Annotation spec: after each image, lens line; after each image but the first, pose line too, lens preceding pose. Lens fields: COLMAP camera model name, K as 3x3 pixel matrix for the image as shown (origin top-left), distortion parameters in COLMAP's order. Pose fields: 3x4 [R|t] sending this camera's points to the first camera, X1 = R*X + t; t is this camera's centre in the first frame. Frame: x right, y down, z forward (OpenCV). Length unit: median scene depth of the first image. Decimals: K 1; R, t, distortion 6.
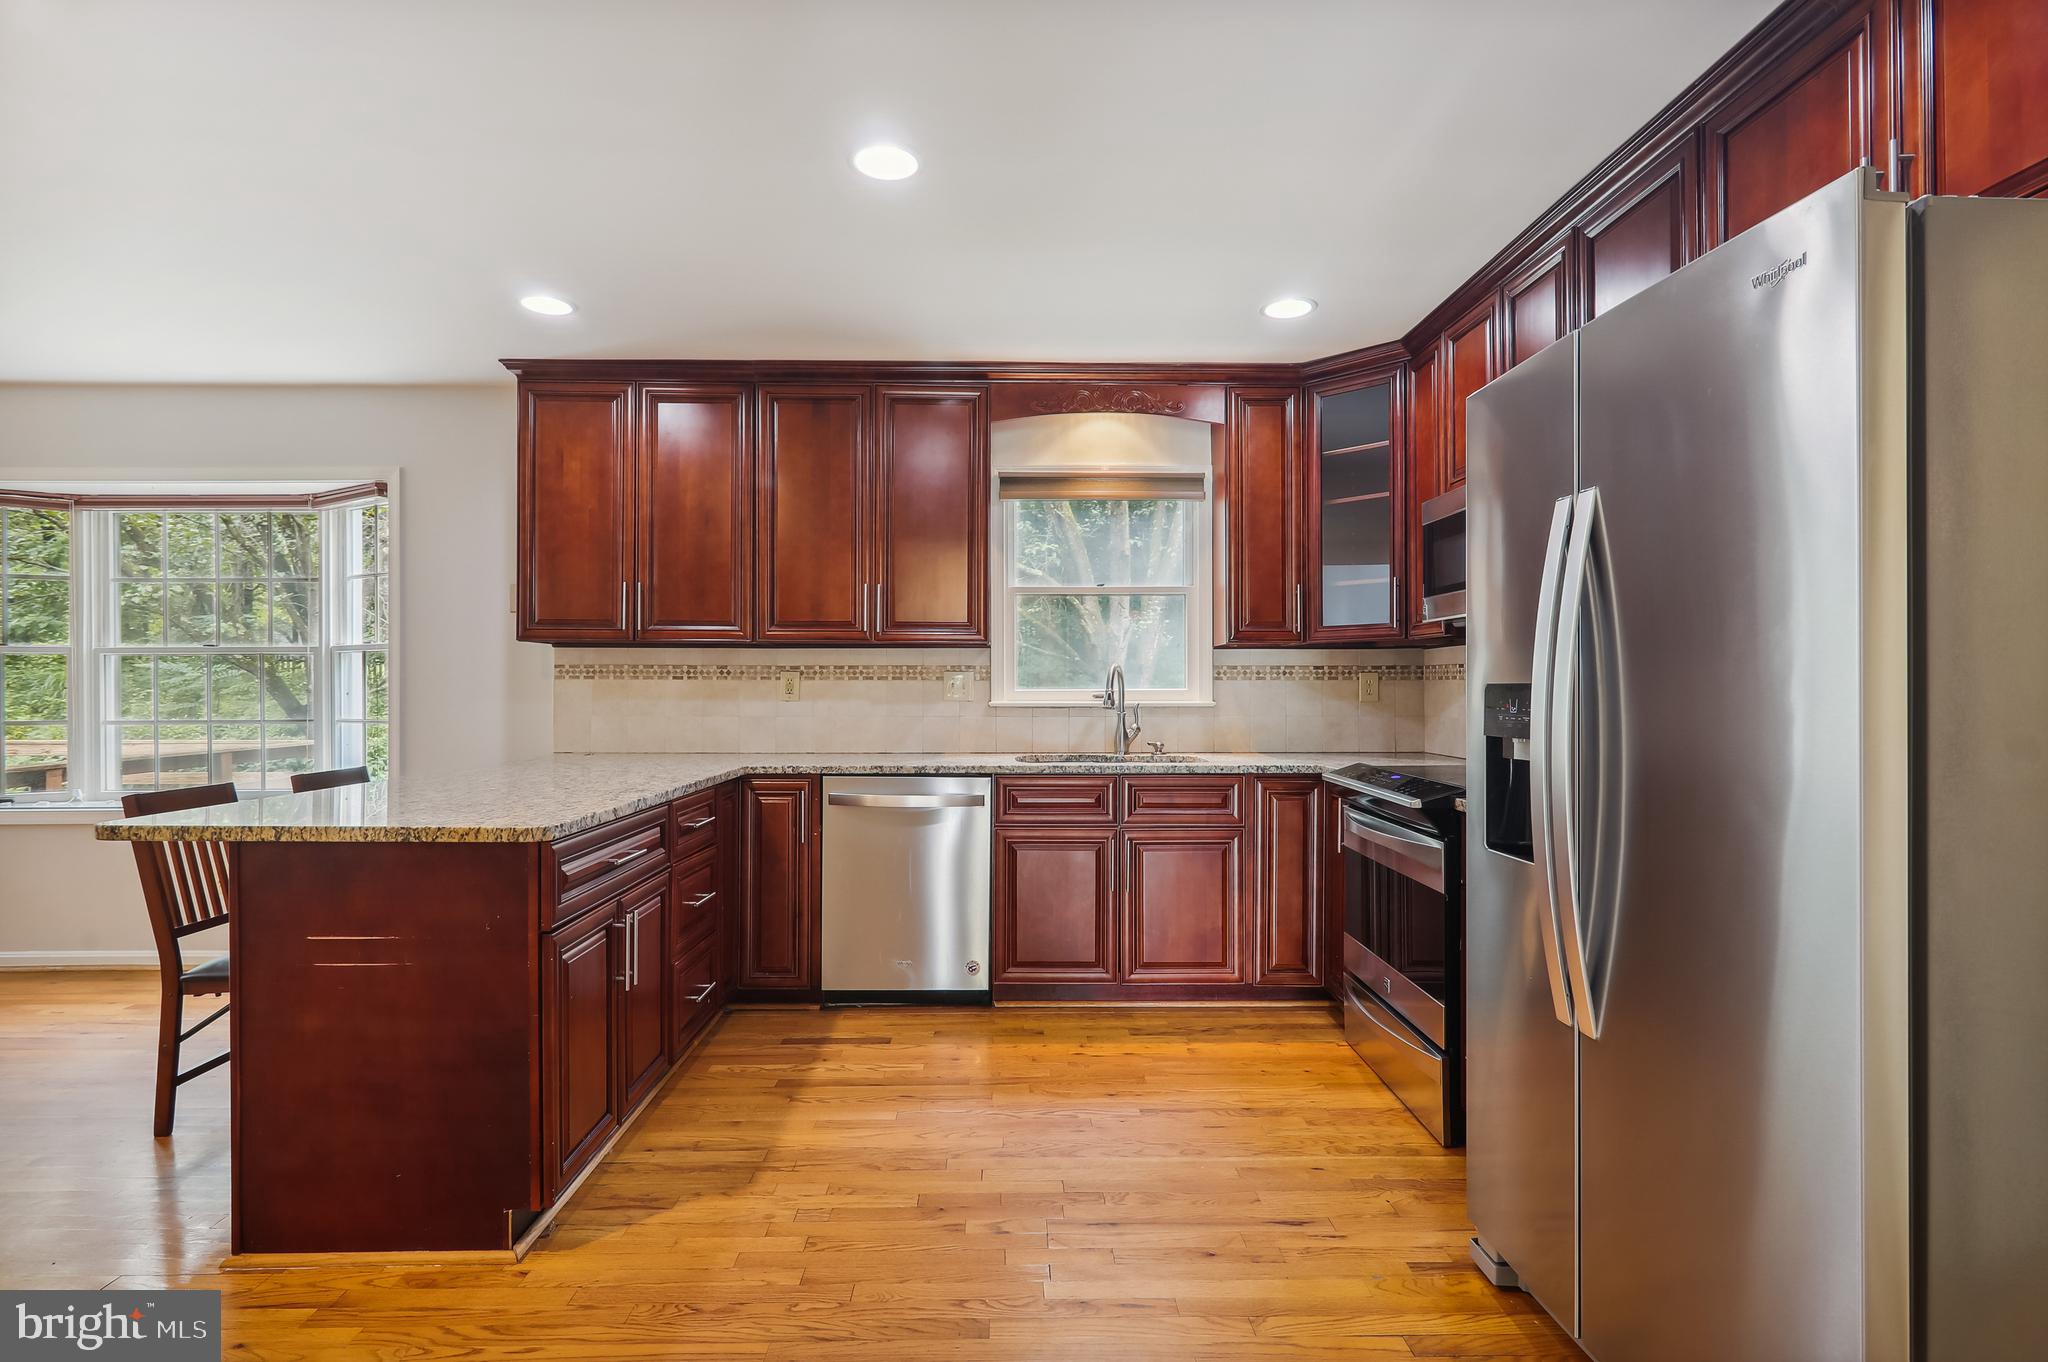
lens RADIAL K [[996.3, 0, 1017.3], [0, 996.3, 682.7], [0, 0, 1]] dist [0.001139, -0.002324]
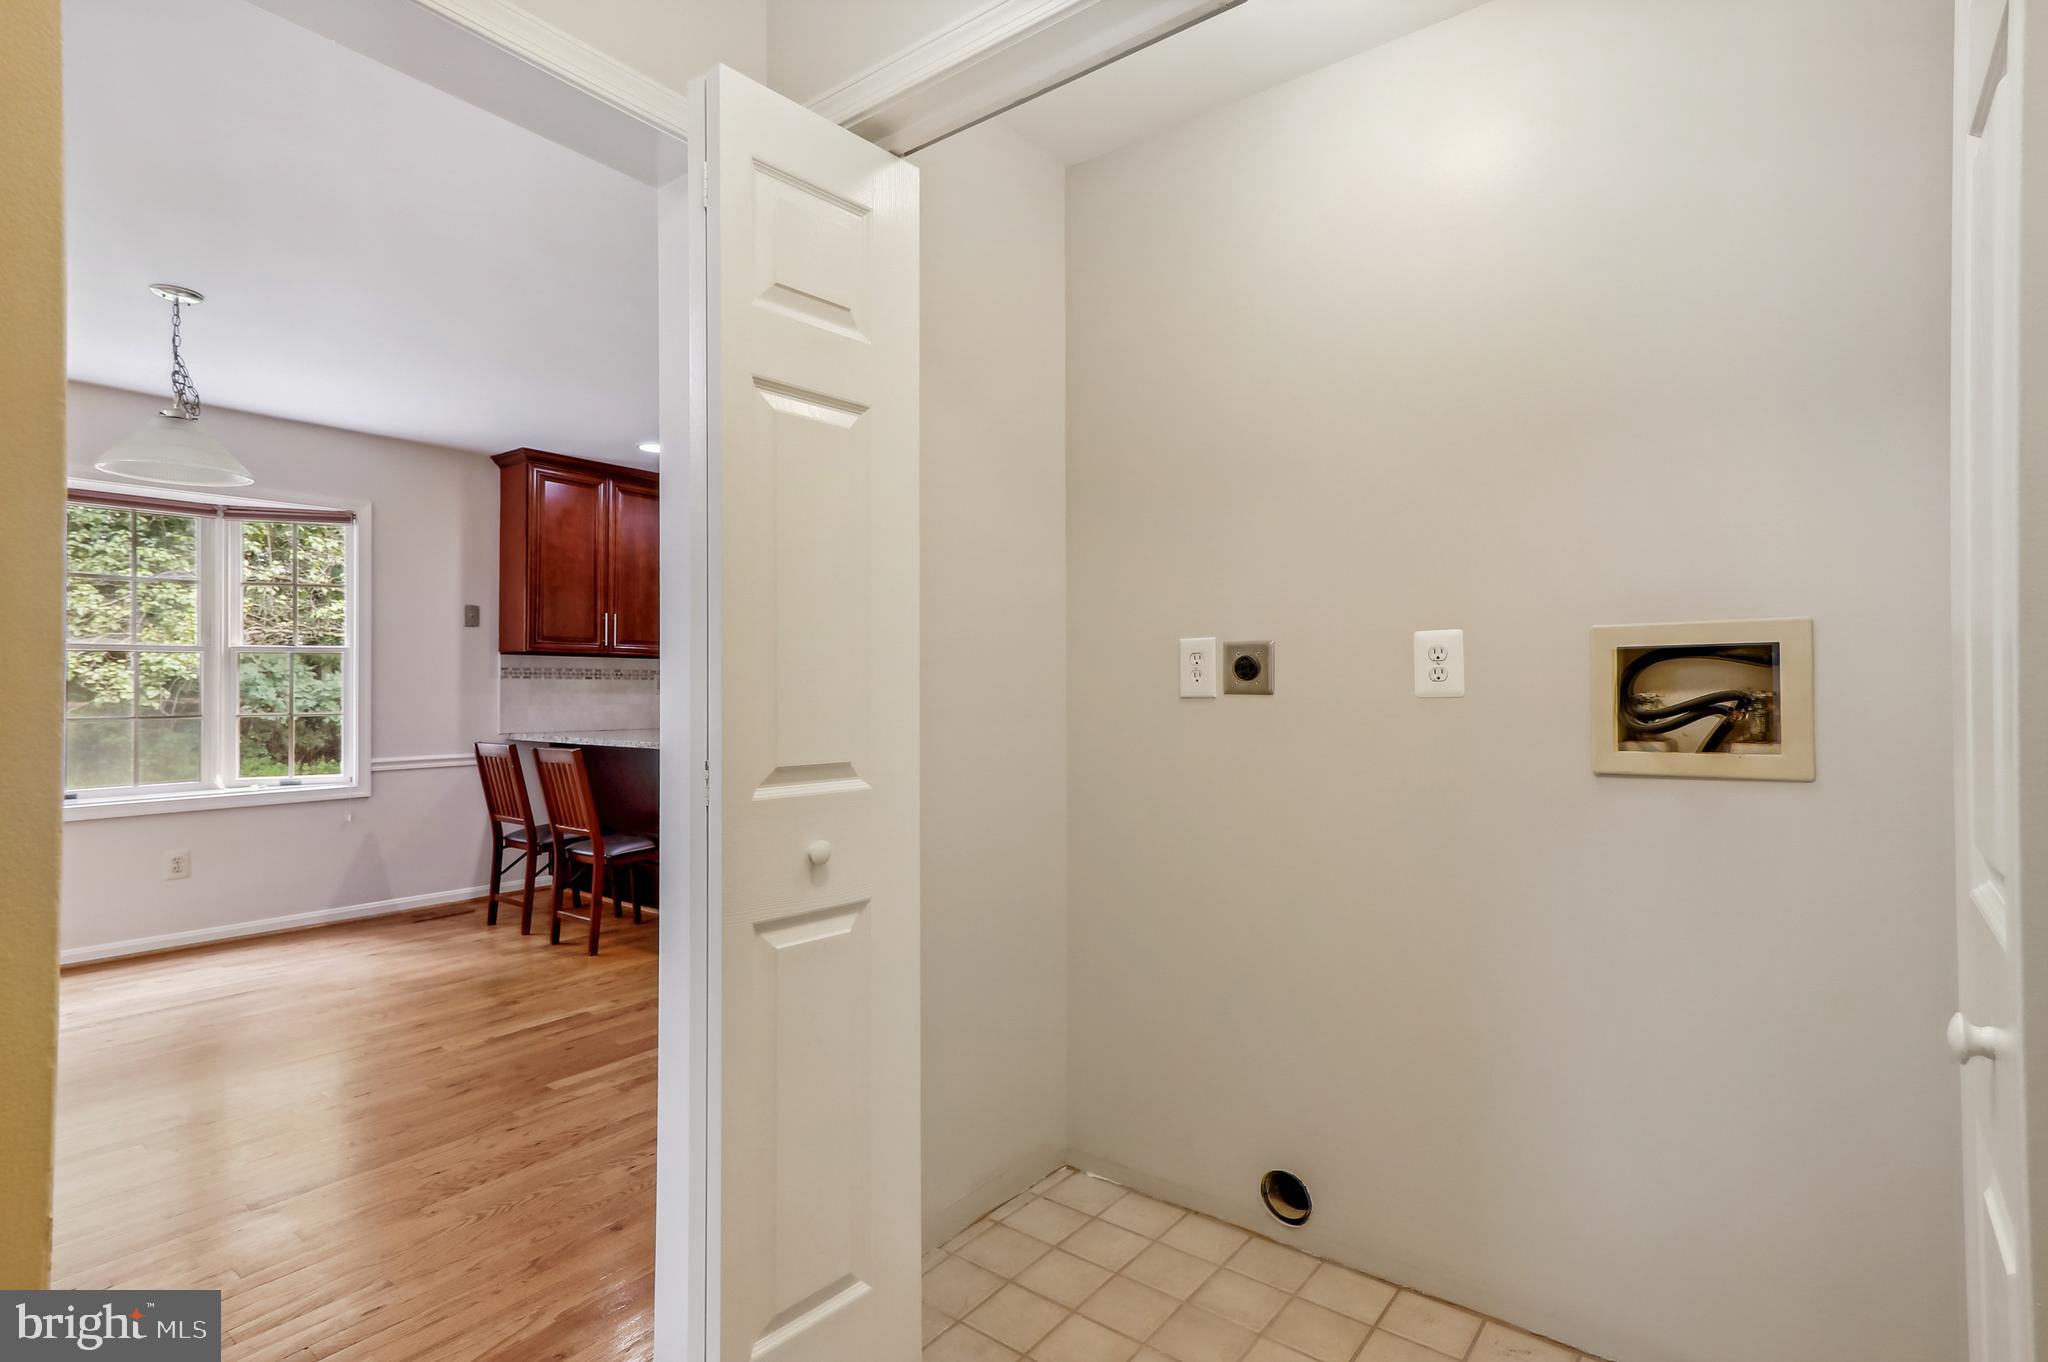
lens RADIAL K [[996.3, 0, 1032.8], [0, 996.3, 676.5], [0, 0, 1]] dist [0.001139, -0.002324]
pose [[0.616466, 0.008146, 0.787340, -1.064860], [-0.001403, 0.999956, -0.009248, 0.004898], [-0.787380, 0.004596, 0.616450, -0.366247]]
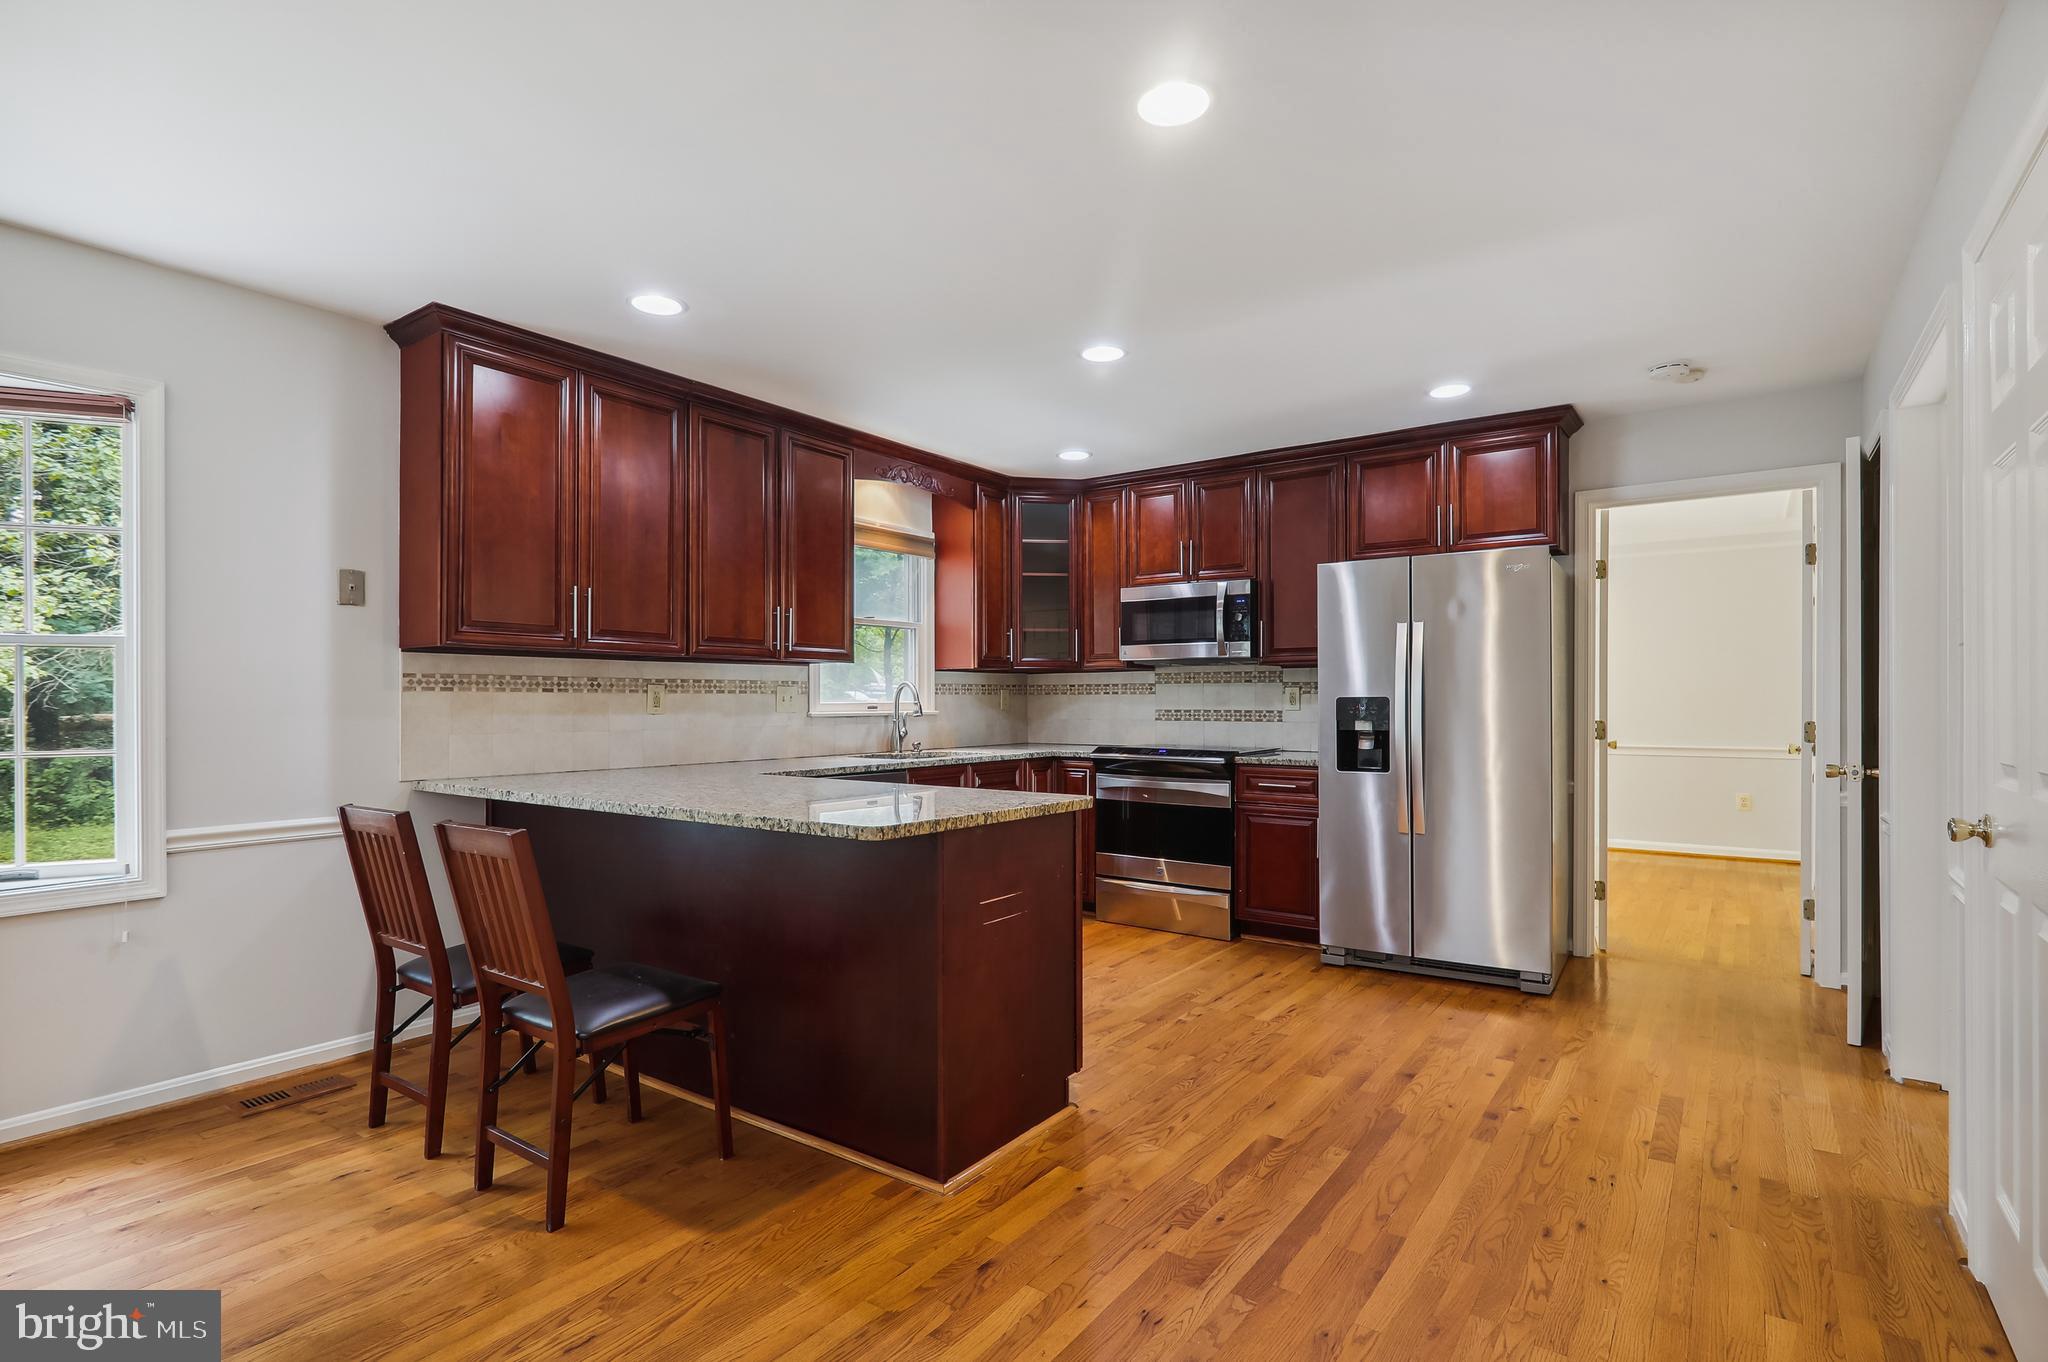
lens RADIAL K [[996.3, 0, 1019.3], [0, 996.3, 696.7], [0, 0, 1]] dist [0.001139, -0.002324]
pose [[0.600431, 0.001346, 0.799676, -0.809583], [-0.000482, 0.999999, -0.001322, 0.002009], [-0.799677, 0.000408, 0.600431, 0.110004]]
